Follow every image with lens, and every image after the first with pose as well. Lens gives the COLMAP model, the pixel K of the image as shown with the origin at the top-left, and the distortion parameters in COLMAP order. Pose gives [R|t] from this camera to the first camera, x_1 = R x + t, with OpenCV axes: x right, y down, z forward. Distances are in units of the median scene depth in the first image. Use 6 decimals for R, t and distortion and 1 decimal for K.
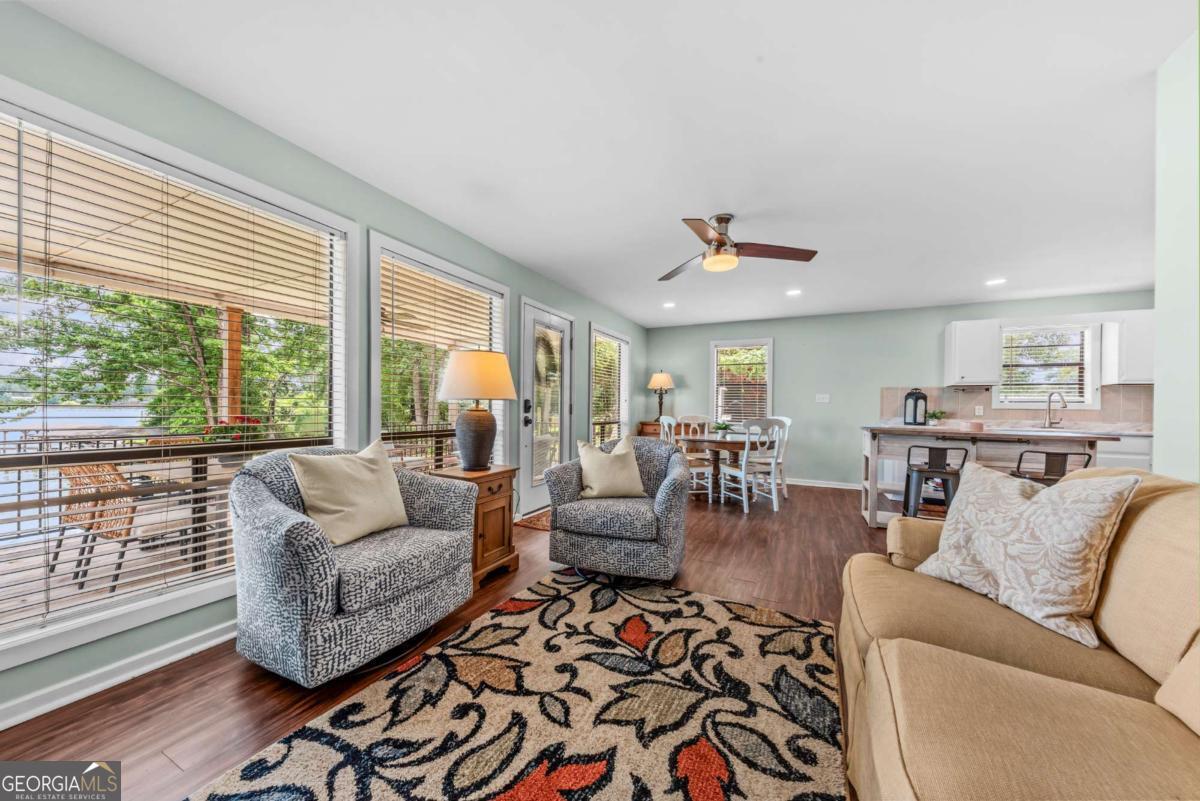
lens RADIAL K [[416.8, 0, 600.0], [0, 416.8, 400.5], [0, 0, 1]] dist [0.009433, -0.000088]
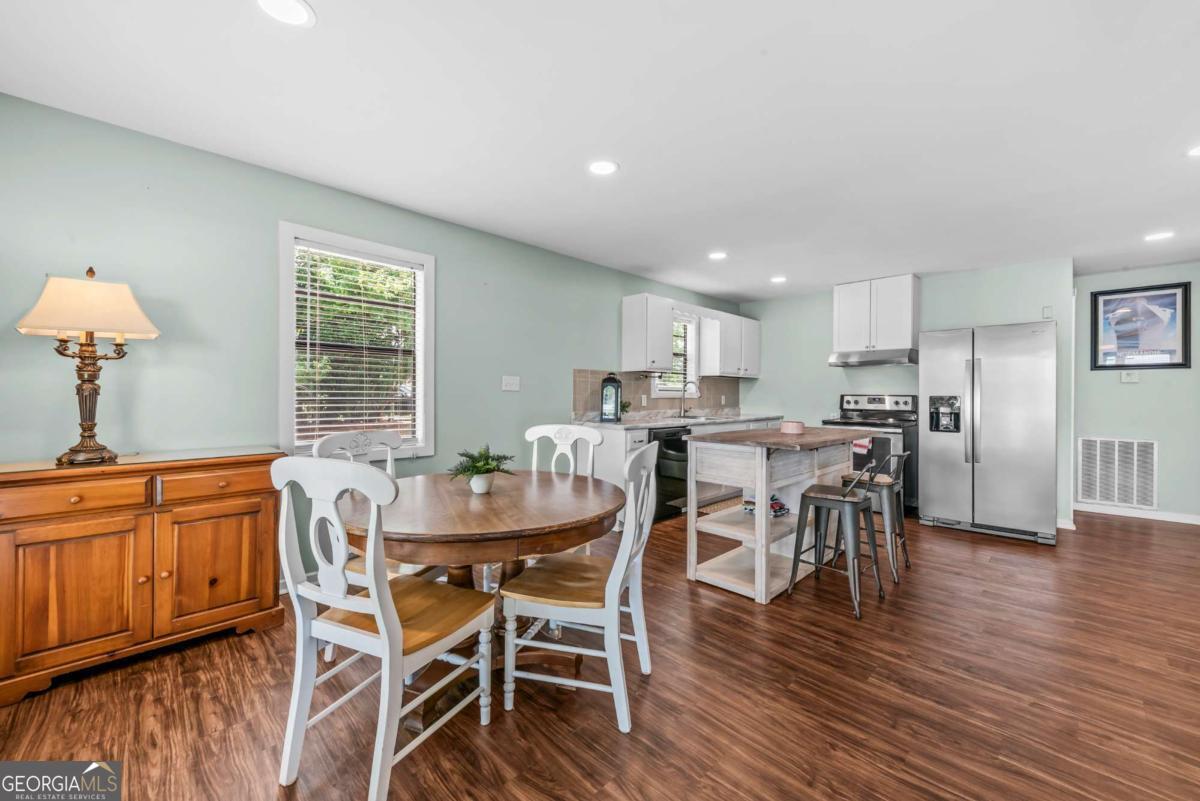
lens RADIAL K [[468.4, 0, 603.3], [0, 468.4, 391.7], [0, 0, 1]] dist [0.000018, -0.003894]
pose [[0.318937, -0.008687, 0.947736, -0.125475], [-0.019823, 0.999678, 0.015834, -0.020471], [-0.947569, -0.023837, 0.318662, 1.920276]]
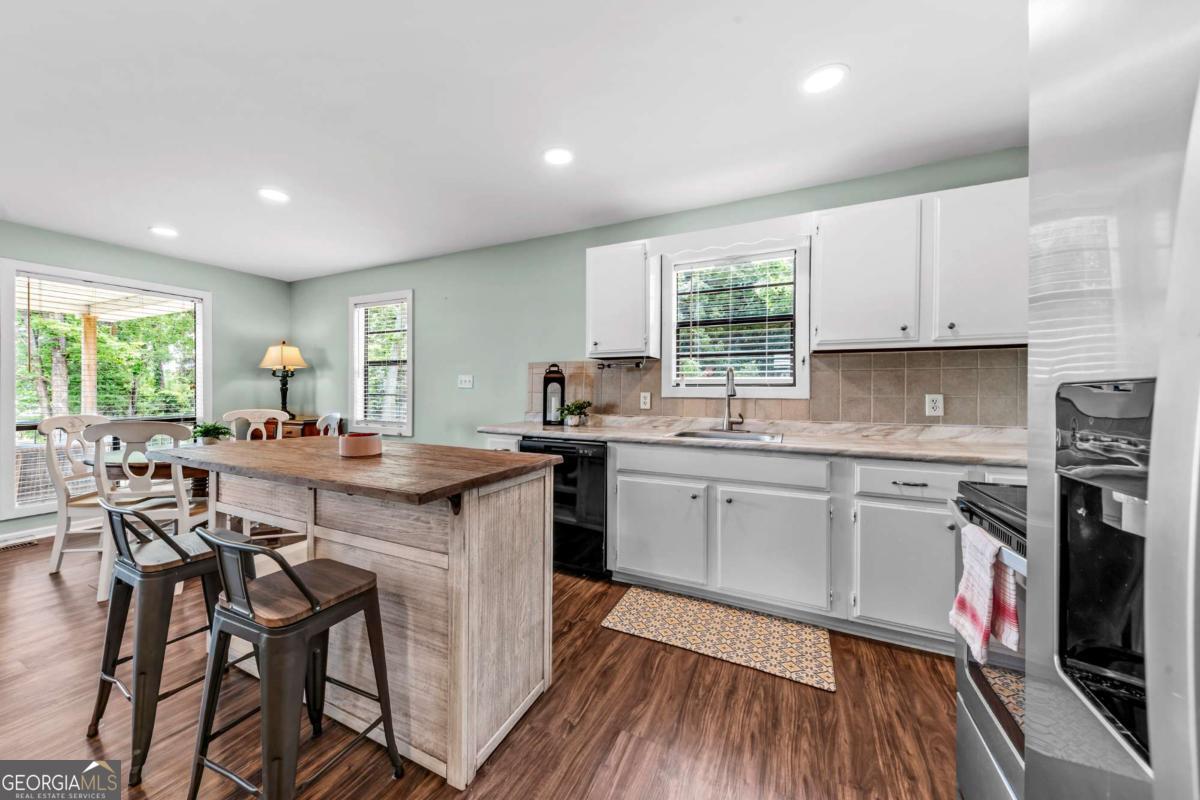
lens RADIAL K [[433.8, 0, 562.6], [0, 433.8, 391.1], [0, 0, 1]] dist [0.001343, 0.000019]
pose [[0.999667, -0.009846, -0.023846, 2.000698], [0.010259, 0.999799, 0.017233, -0.001998], [0.023672, -0.017472, 0.999567, 0.976133]]
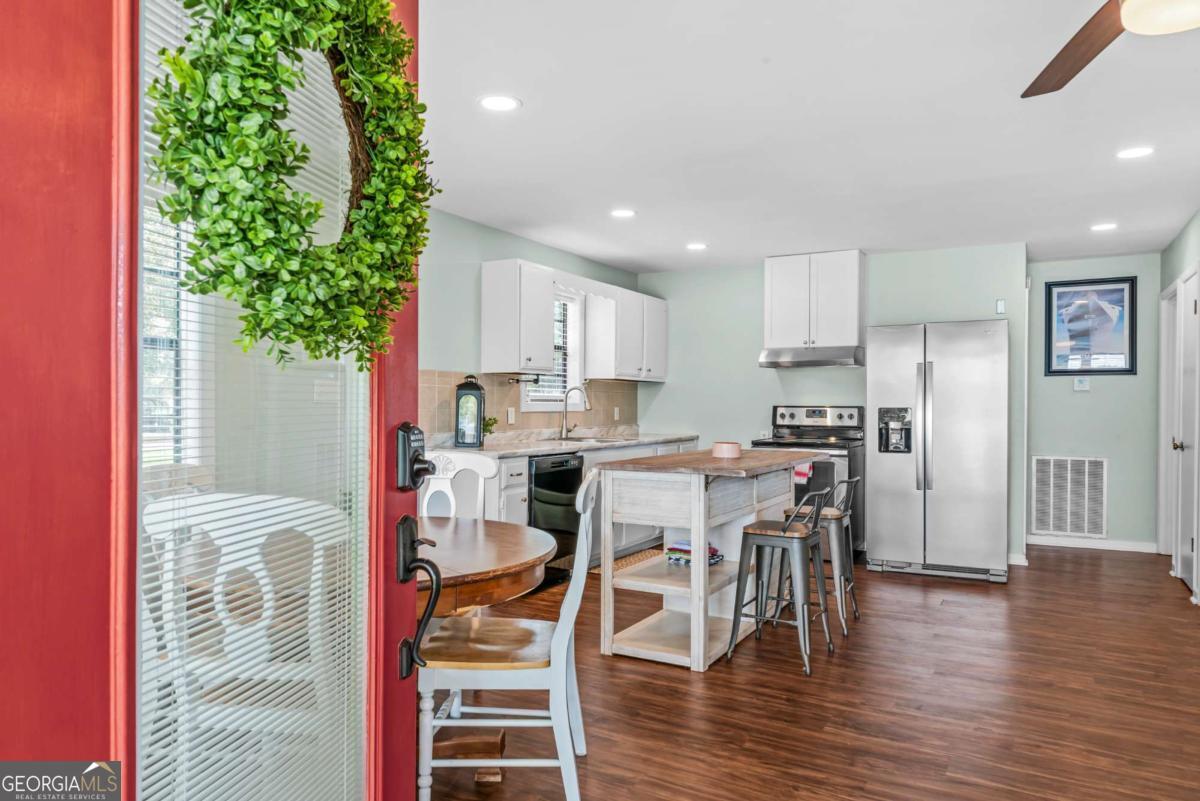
lens RADIAL K [[784.2, 0, 600.0], [0, 784.2, 400.5], [0, 0, 1]] dist [-0.022700, 0.000270]
pose [[0.050283, -0.011596, 0.998668, -0.482943], [-0.022867, 0.999657, 0.012758, -0.035114], [-0.998473, -0.023478, 0.050000, 2.047490]]
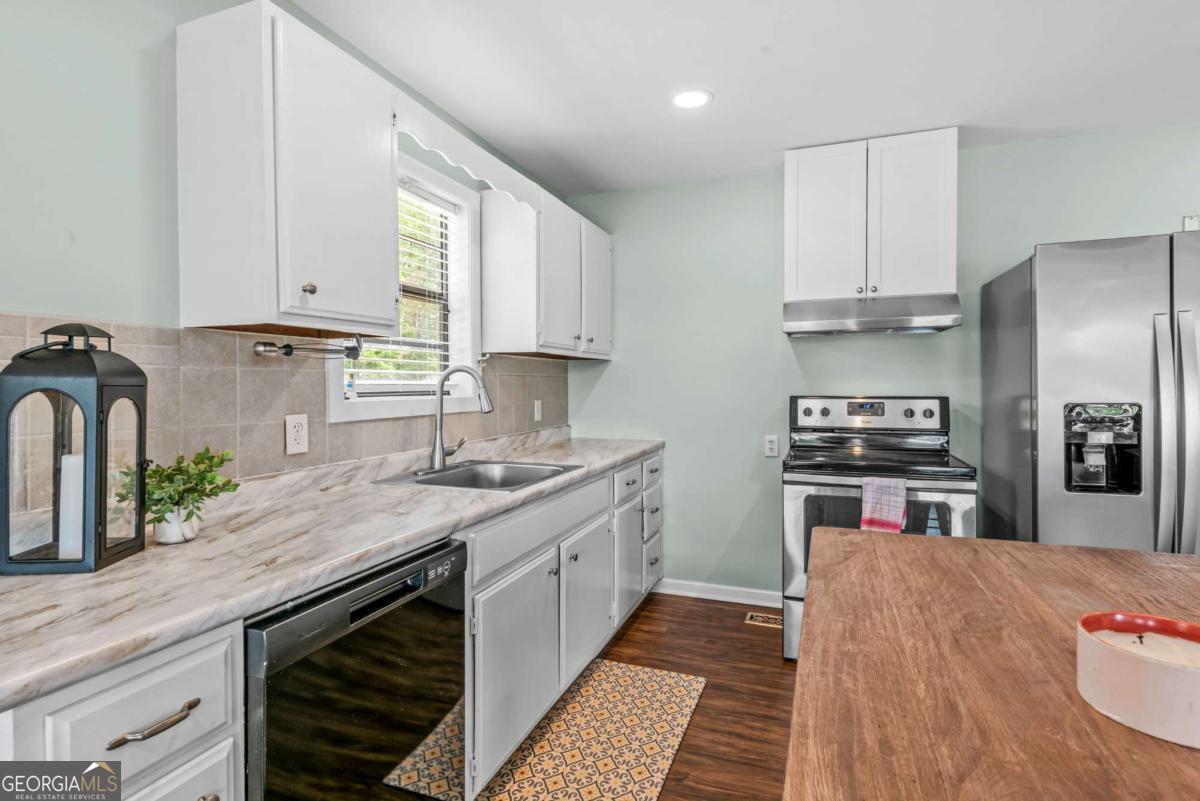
lens RADIAL K [[589.4, 0, 606.3], [0, 589.4, 391.9], [0, 0, 1]] dist [-0.000777, -0.000003]
pose [[-0.107720, -0.029963, 0.993730, 1.331815], [-0.016039, 0.999468, 0.028397, -0.034716], [-0.994052, -0.012880, -0.108143, 2.133807]]
